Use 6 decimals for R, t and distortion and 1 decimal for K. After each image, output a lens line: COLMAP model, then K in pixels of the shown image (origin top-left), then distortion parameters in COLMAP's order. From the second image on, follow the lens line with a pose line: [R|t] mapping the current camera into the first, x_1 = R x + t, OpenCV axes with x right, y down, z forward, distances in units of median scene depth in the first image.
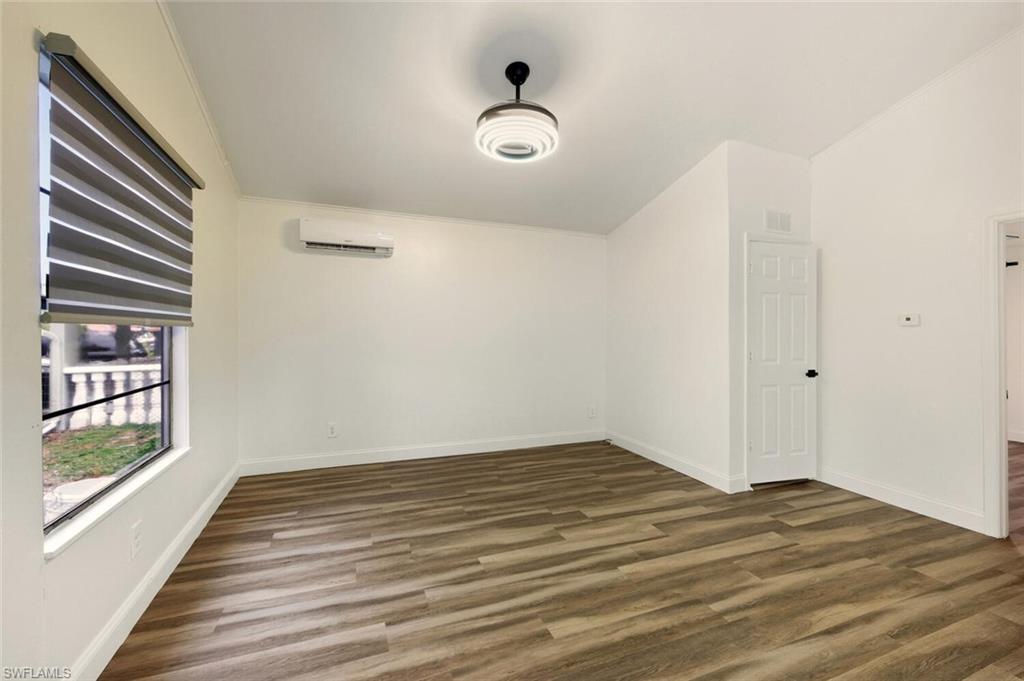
lens RADIAL K [[427.6, 0, 511.9], [0, 427.6, 333.3], [0, 0, 1]] dist [-0.003206, 0.001034]
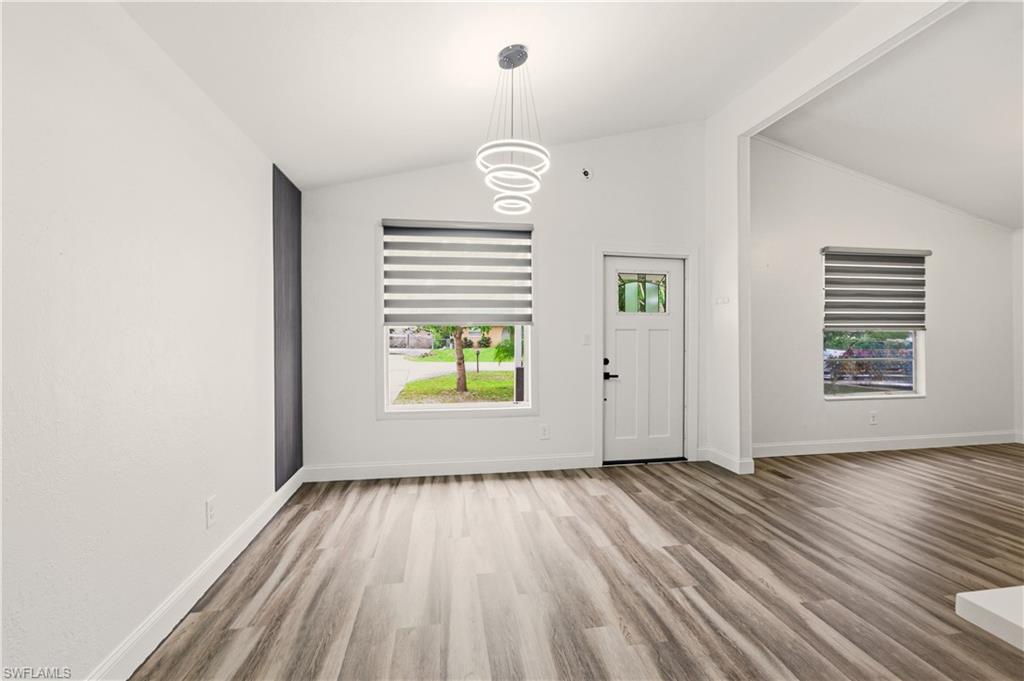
lens RADIAL K [[424.3, 0, 521.9], [0, 424.3, 336.9], [0, 0, 1]] dist [0.000204, 0.001001]
pose [[-0.191318, -0.001474, -0.981527, 1.349053], [0.000861, 0.999998, -0.001670, 0.011205], [0.981528, -0.001164, -0.191316, -0.367245]]
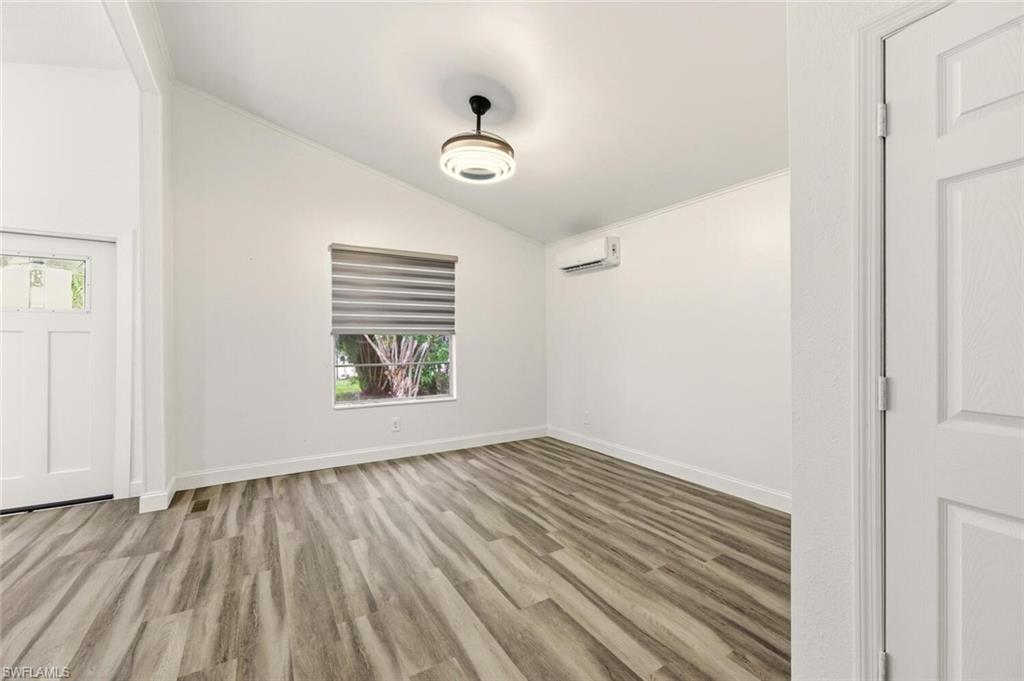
lens RADIAL K [[417.7, 0, 509.1], [0, 417.7, 340.9], [0, 0, 1]] dist [-0.001363, 0.000636]
pose [[0.170449, -0.004629, -0.985356, 1.081143], [0.002766, 0.999987, -0.004219, 0.016621], [0.985363, -0.002007, 0.170460, 0.866361]]
